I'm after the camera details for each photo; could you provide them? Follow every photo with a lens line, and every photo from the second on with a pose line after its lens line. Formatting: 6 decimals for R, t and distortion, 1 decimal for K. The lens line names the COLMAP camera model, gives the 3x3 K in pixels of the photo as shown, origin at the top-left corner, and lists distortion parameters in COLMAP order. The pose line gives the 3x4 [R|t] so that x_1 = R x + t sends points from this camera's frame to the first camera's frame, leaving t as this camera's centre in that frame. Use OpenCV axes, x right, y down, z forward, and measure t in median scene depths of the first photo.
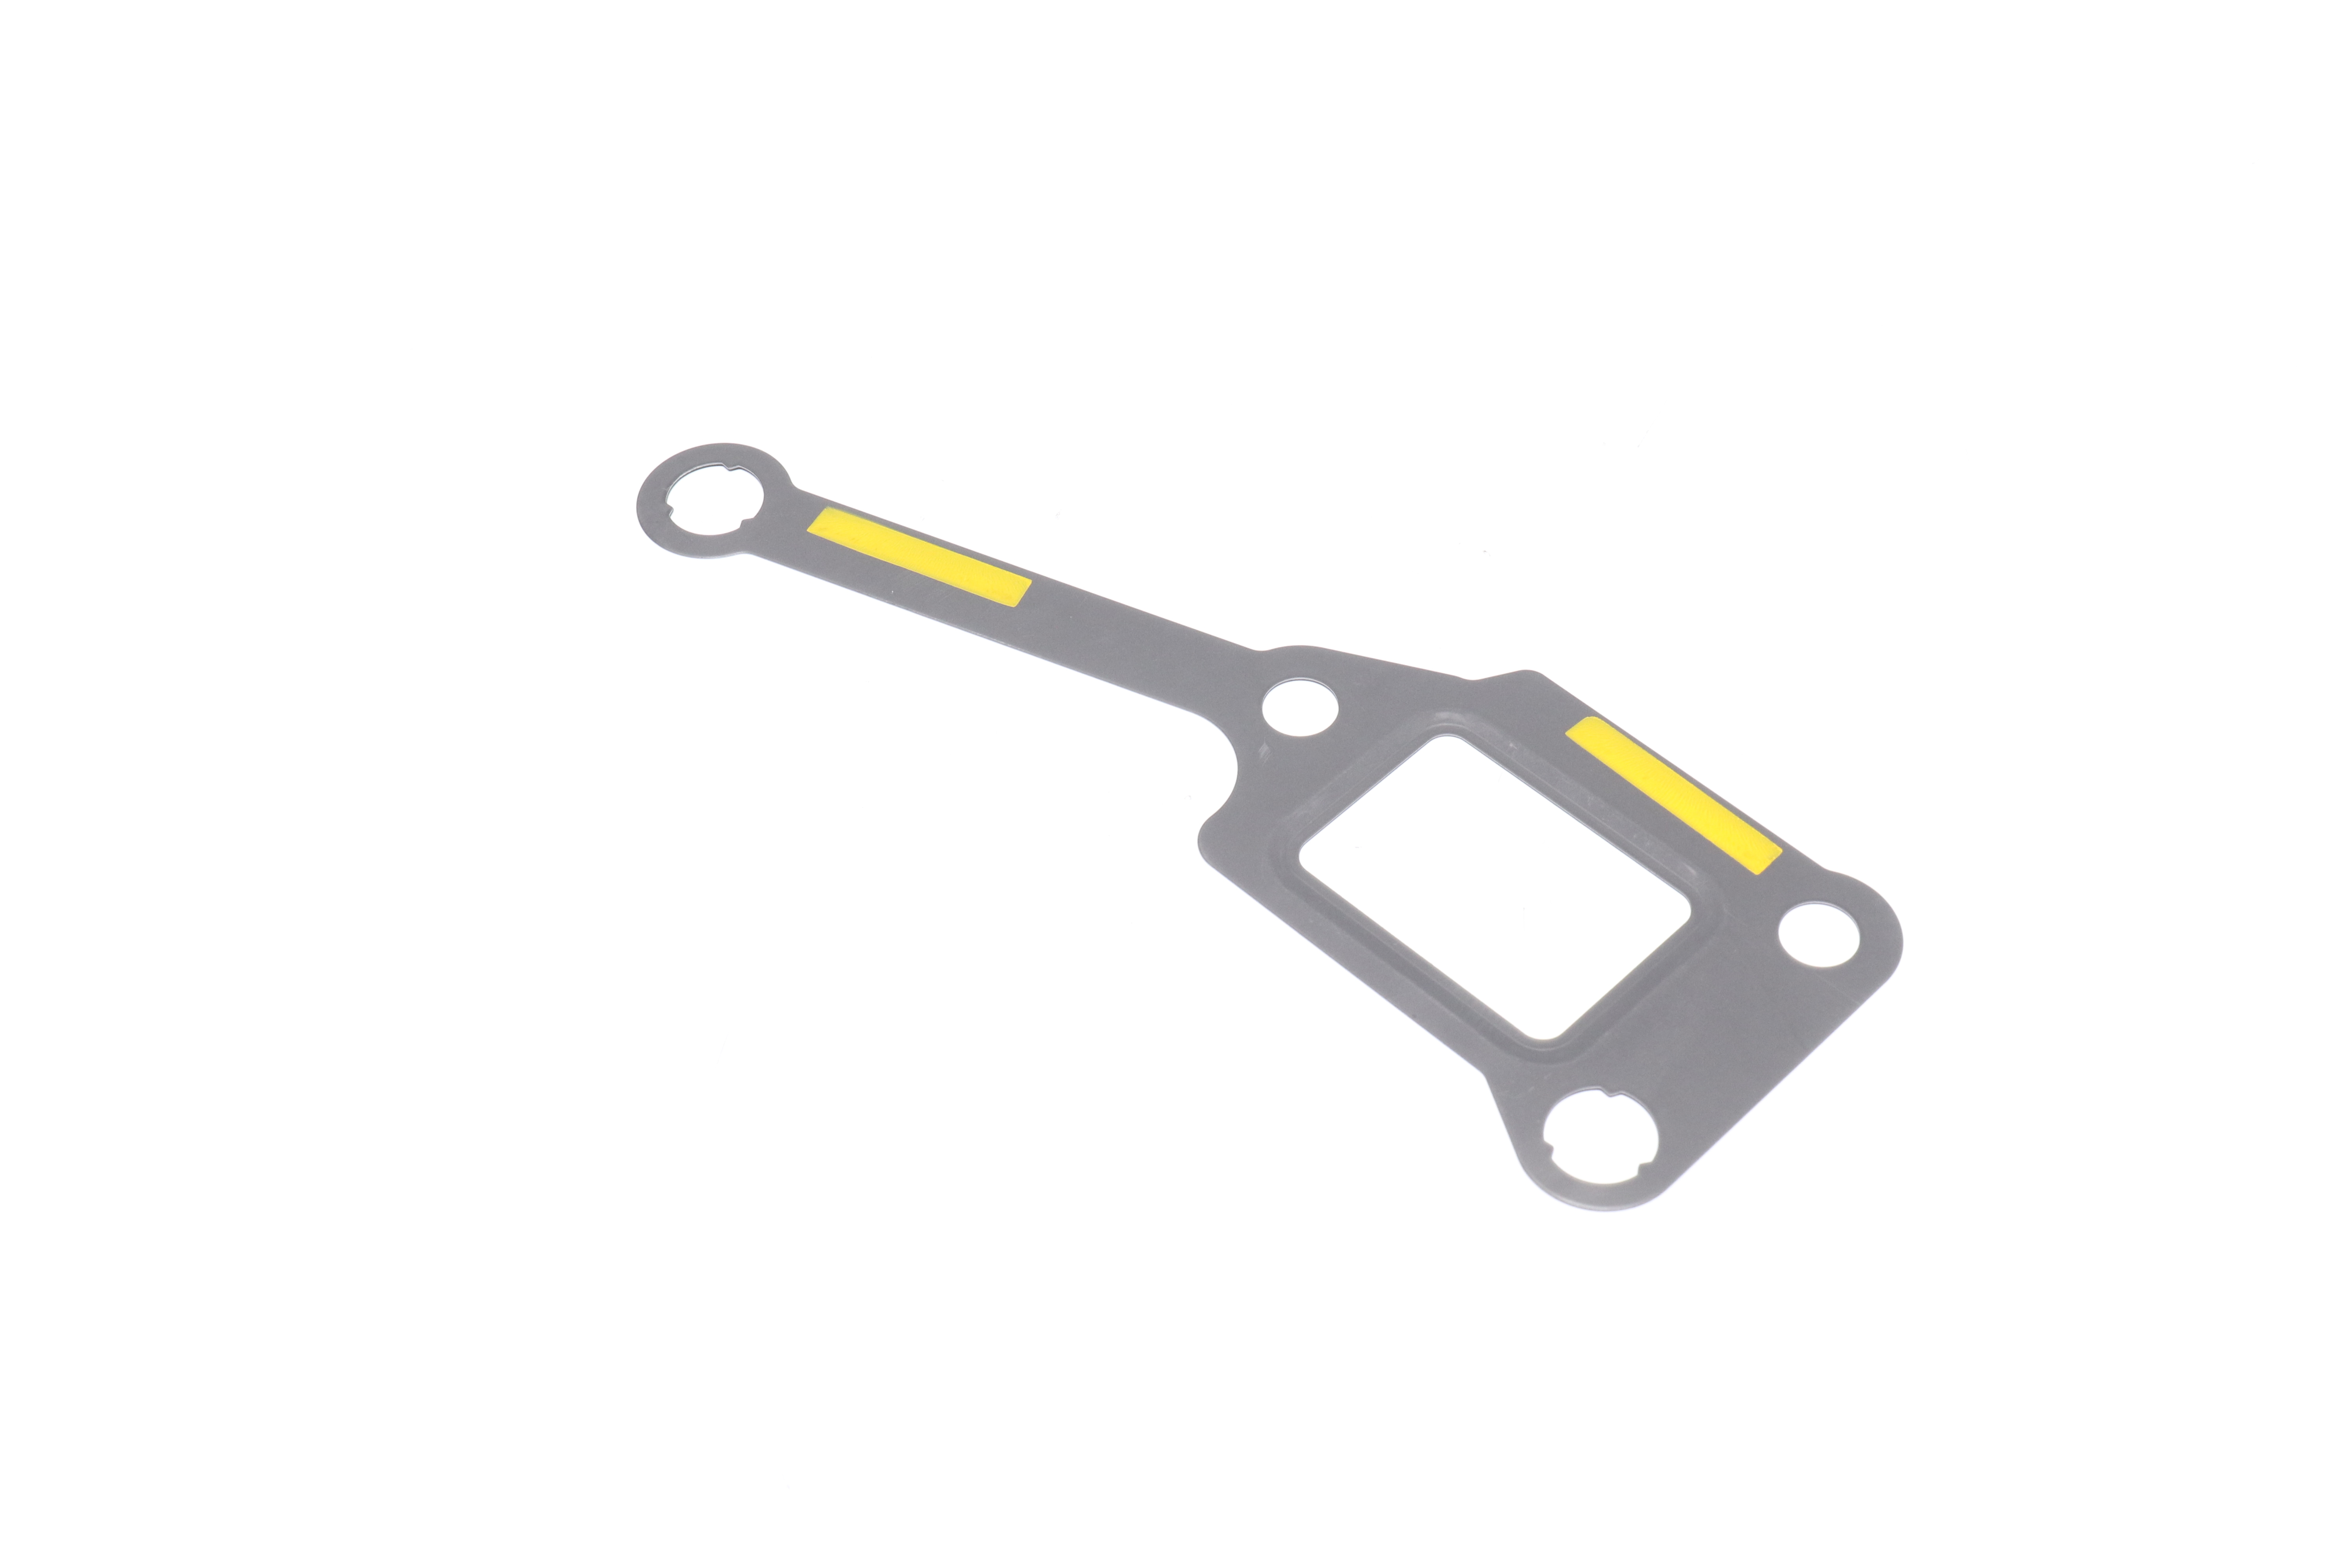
lens RADIAL K [[3606.0, 0, 1181.6], [0, 3606.0, 784.8], [0, 0, 1]] dist [-0.191415, 0.000000]
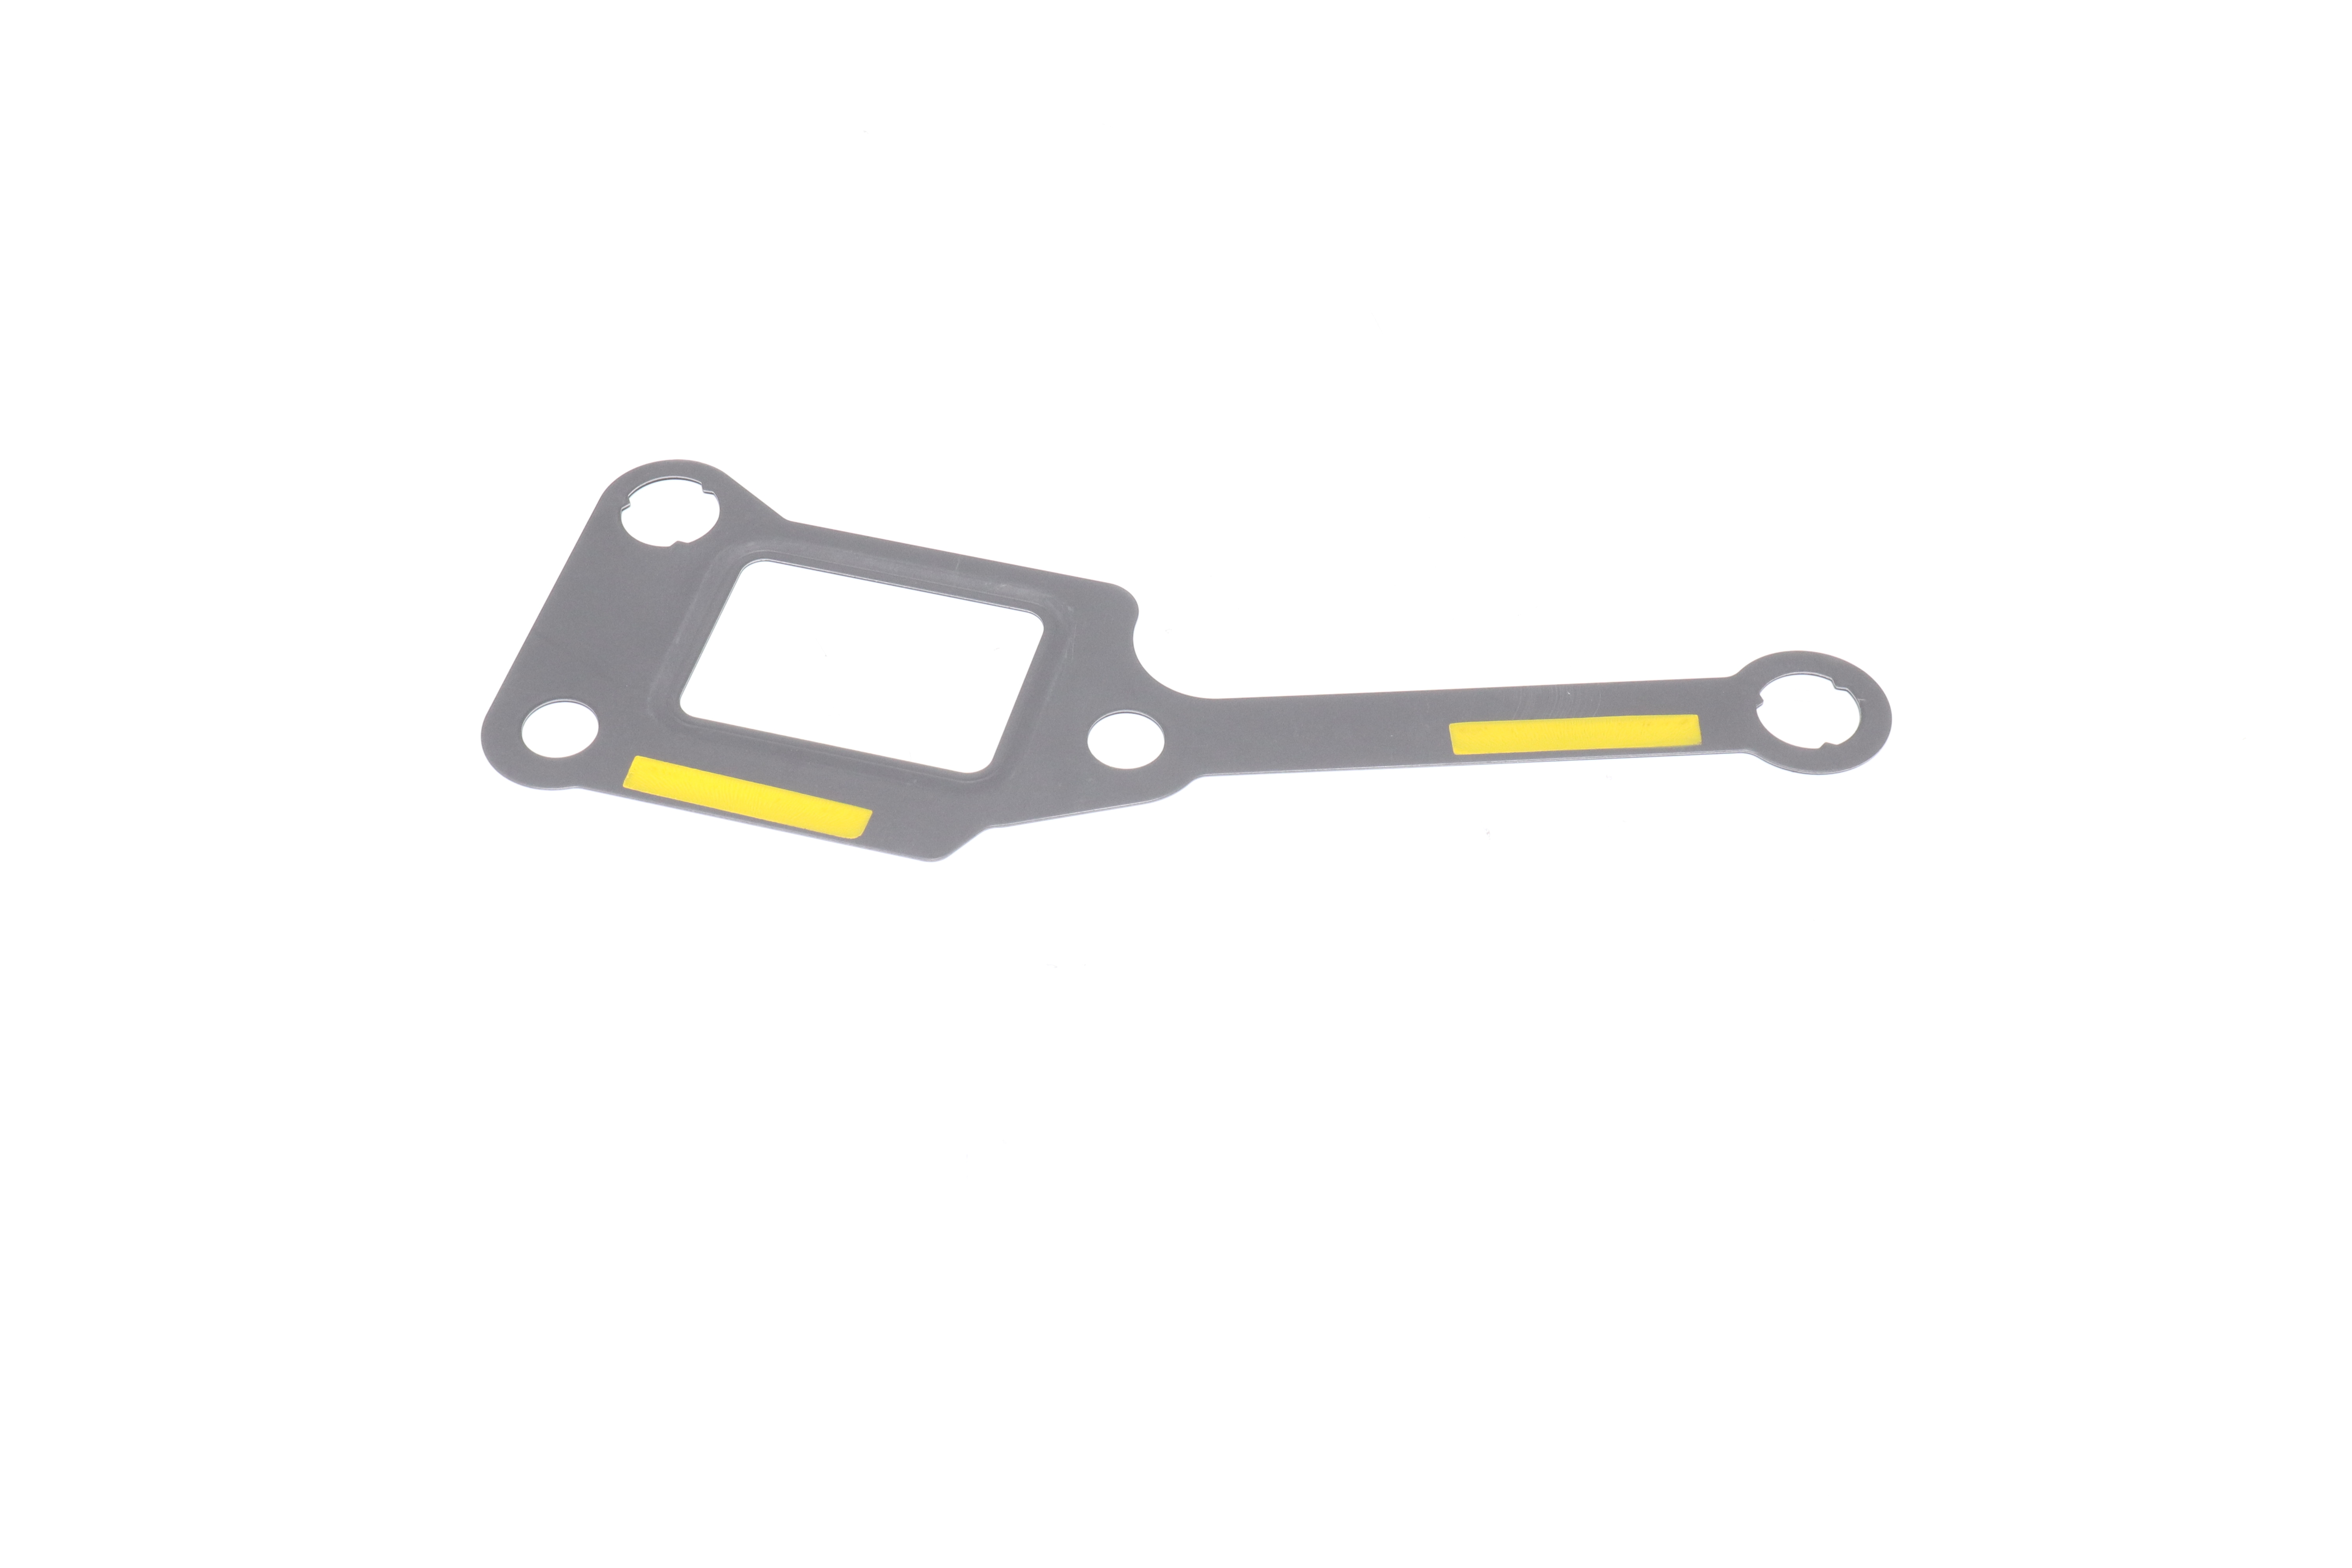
lens RADIAL K [[3606.0, 0, 1172.3], [0, 3606.0, 785.7], [0, 0, 1]] dist [-0.191415, 0.000000]
pose [[-0.867403, 0.409001, -0.283426, 0.314737], [-0.353332, -0.105180, 0.929566, -0.970992], [0.350383, 0.906452, 0.235747, 0.790445]]
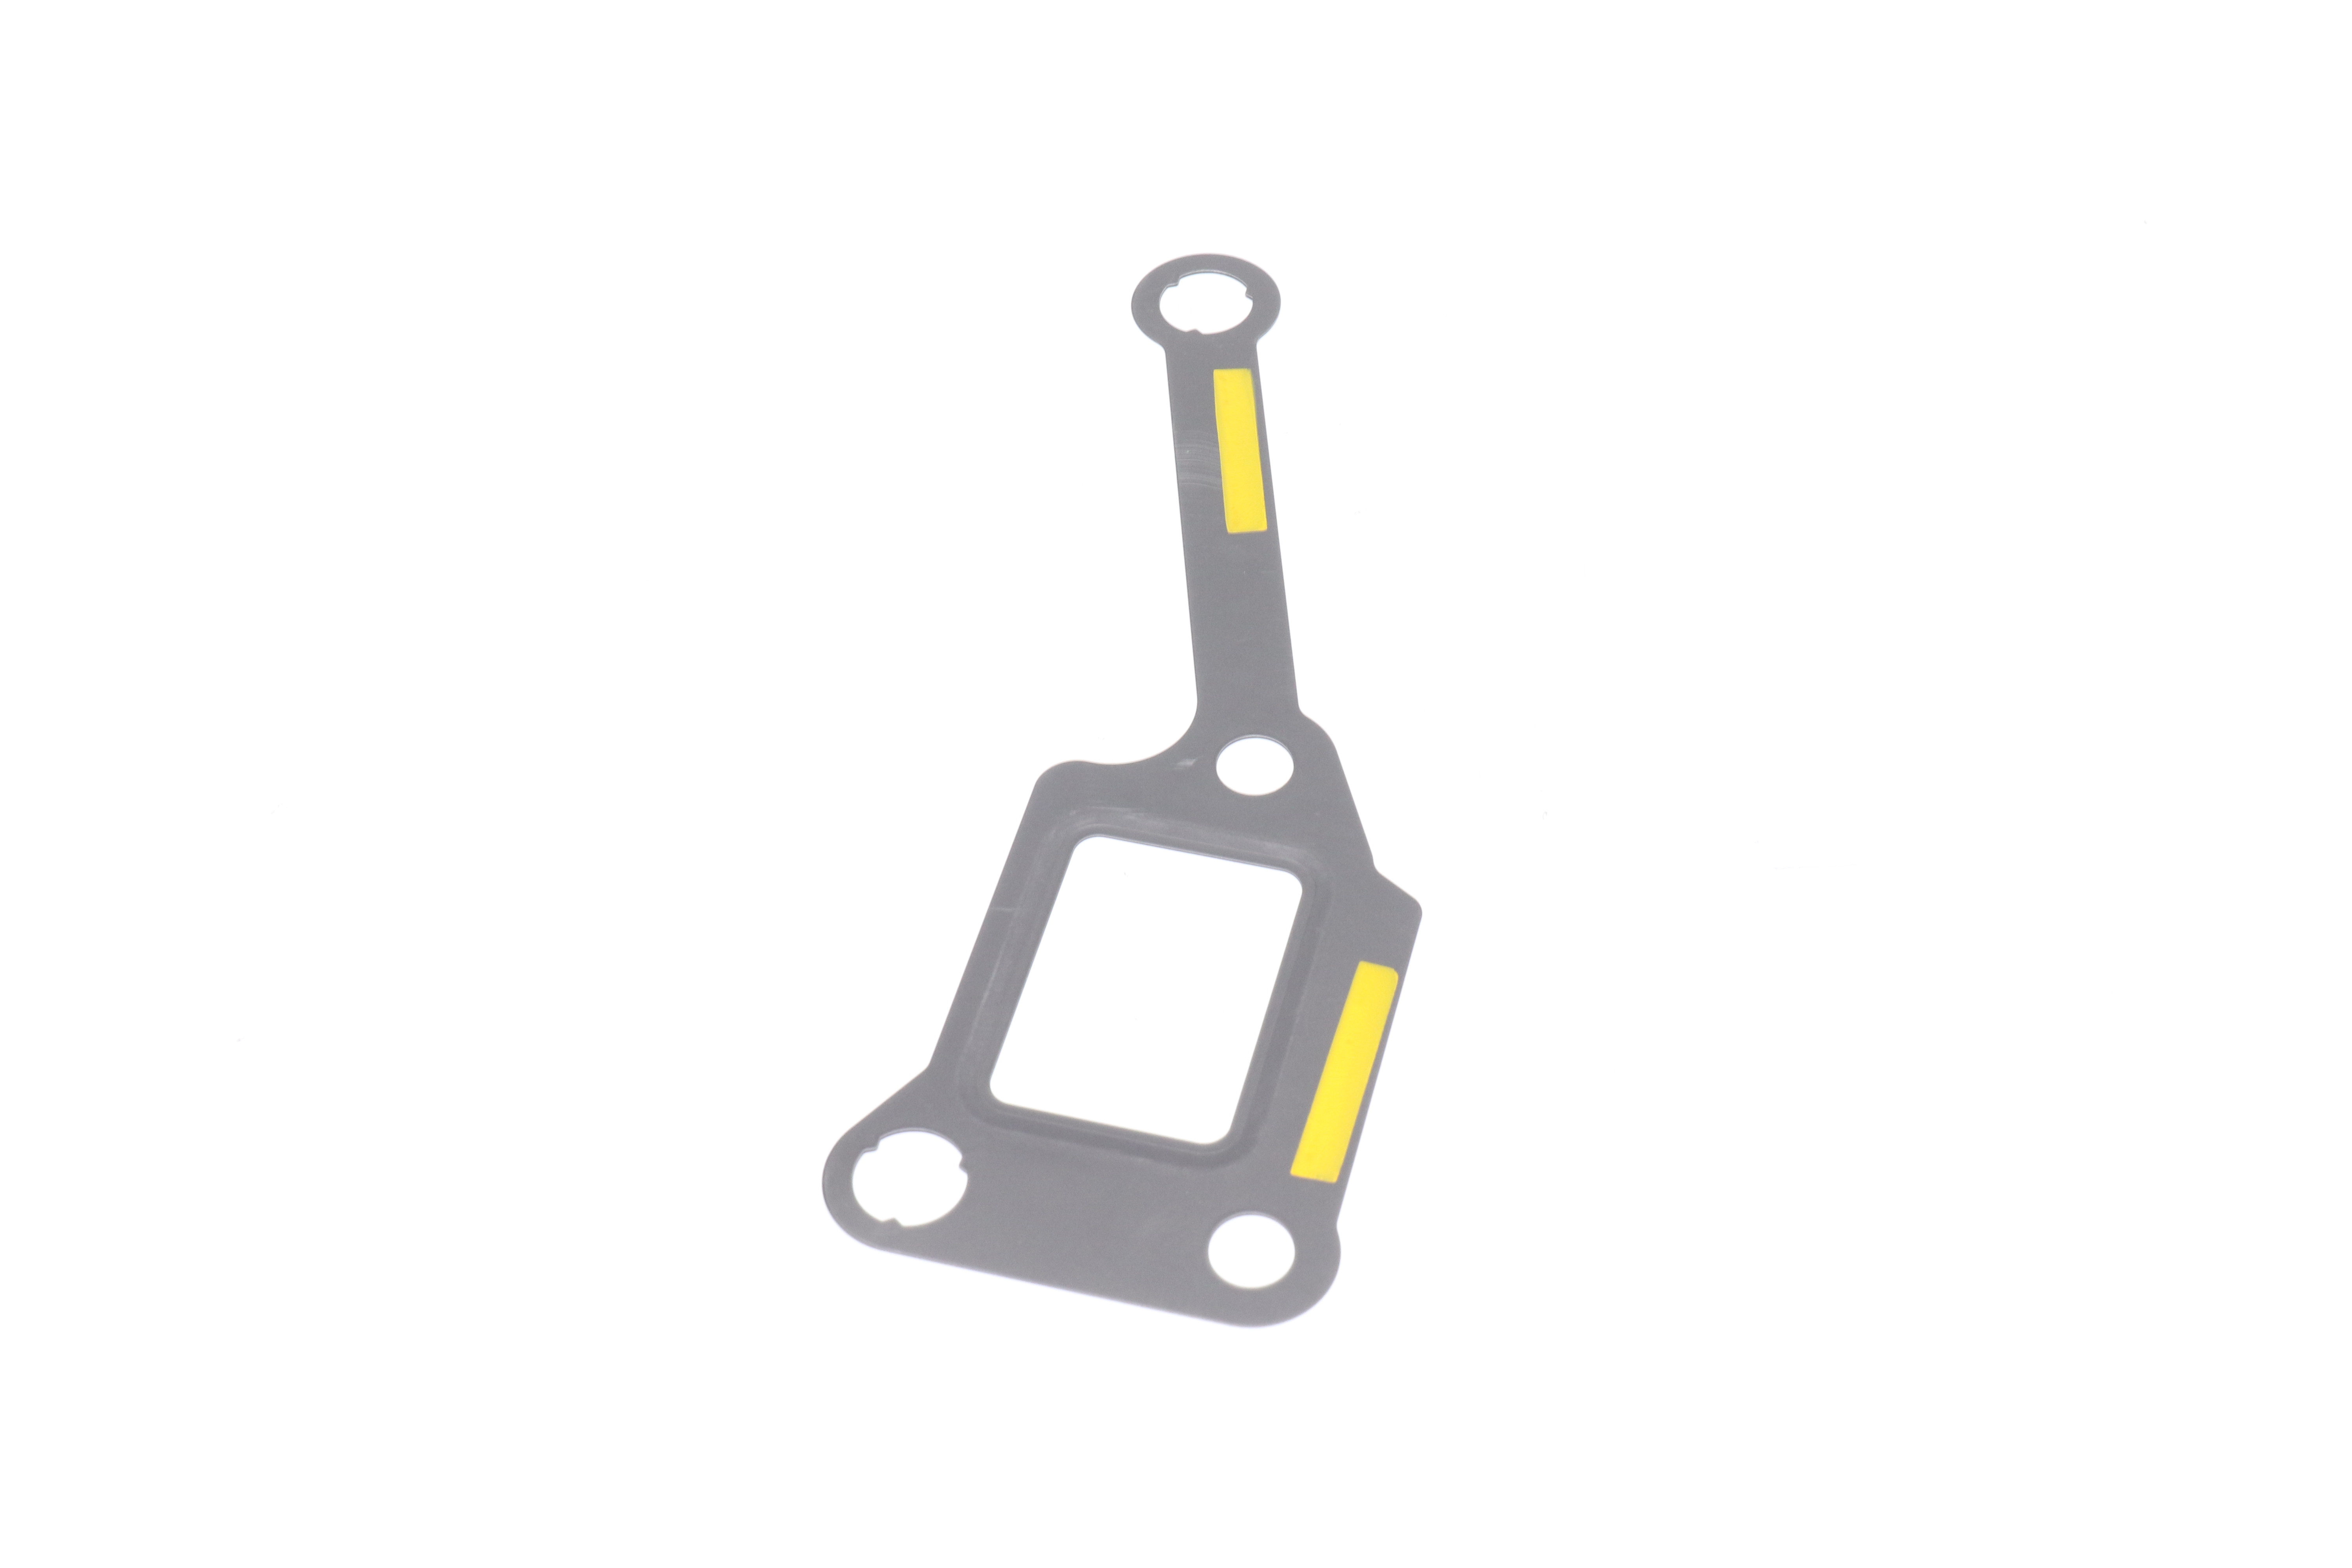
lens RADIAL K [[3606.0, 0, 1176.1], [0, 3606.0, 779.7], [0, 0, 1]] dist [-0.191415, 0.000000]
pose [[0.509531, 0.671488, -0.538035, 0.563899], [-0.671270, 0.701397, 0.239663, -0.244644], [0.538307, 0.239051, 0.808134, 0.192668]]
